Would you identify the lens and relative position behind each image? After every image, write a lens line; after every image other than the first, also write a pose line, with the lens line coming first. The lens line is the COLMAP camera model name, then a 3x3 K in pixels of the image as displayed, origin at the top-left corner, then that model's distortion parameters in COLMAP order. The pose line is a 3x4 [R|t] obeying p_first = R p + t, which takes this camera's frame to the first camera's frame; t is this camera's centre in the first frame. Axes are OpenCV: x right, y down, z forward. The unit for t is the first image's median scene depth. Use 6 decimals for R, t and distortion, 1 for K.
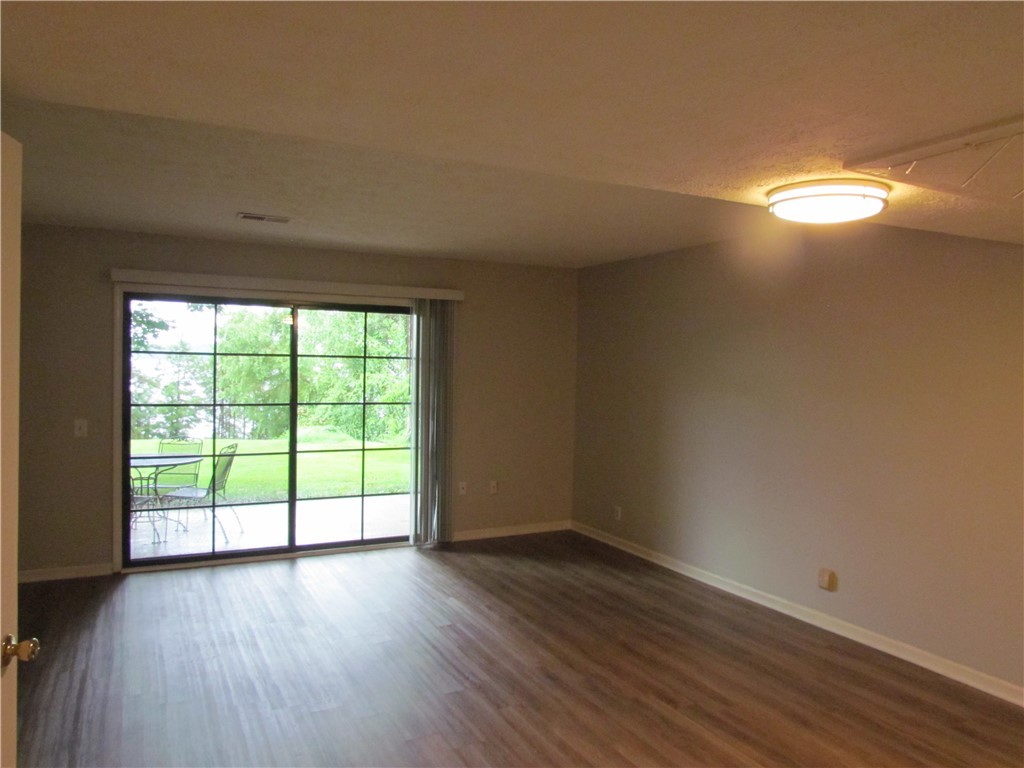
lens RADIAL K [[697.6, 0, 512.0], [0, 697.6, 384.0], [0, 0, 1]] dist [0.001993, 0.000599]
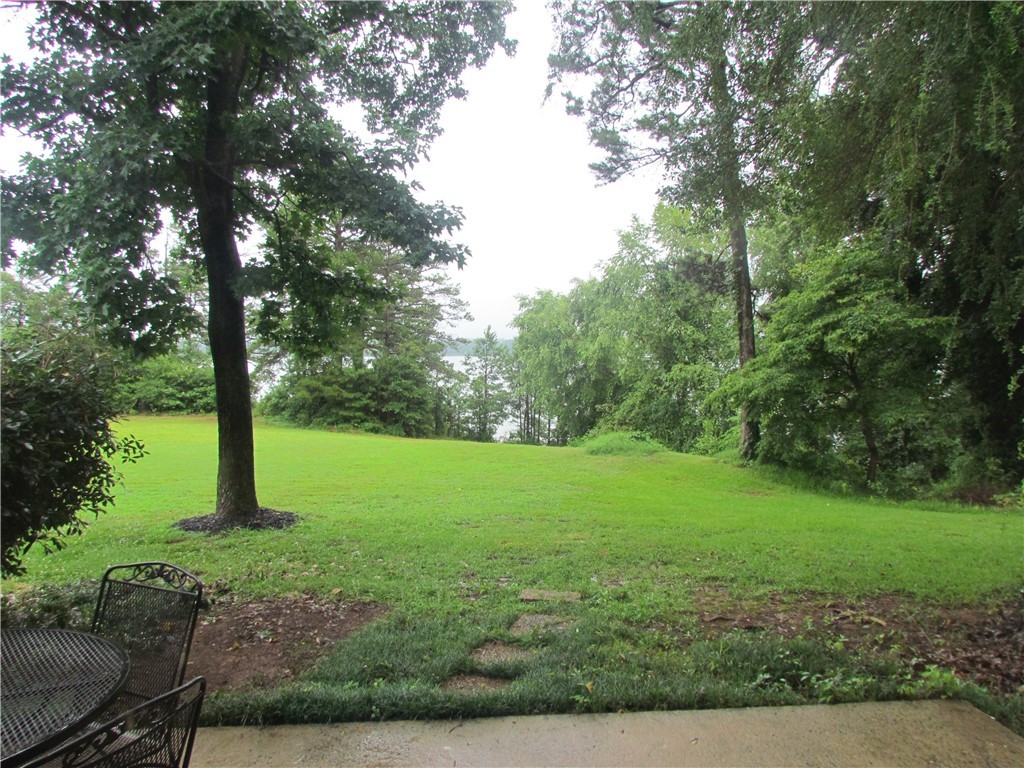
lens RADIAL K [[697.6, 0, 512.0], [0, 697.6, 384.0], [0, 0, 1]] dist [0.001993, 0.000599]
pose [[0.907333, -0.003527, -0.420397, -0.140126], [0.008610, 0.999911, 0.010195, -0.007888], [0.420323, -0.012870, 0.907283, 0.549835]]
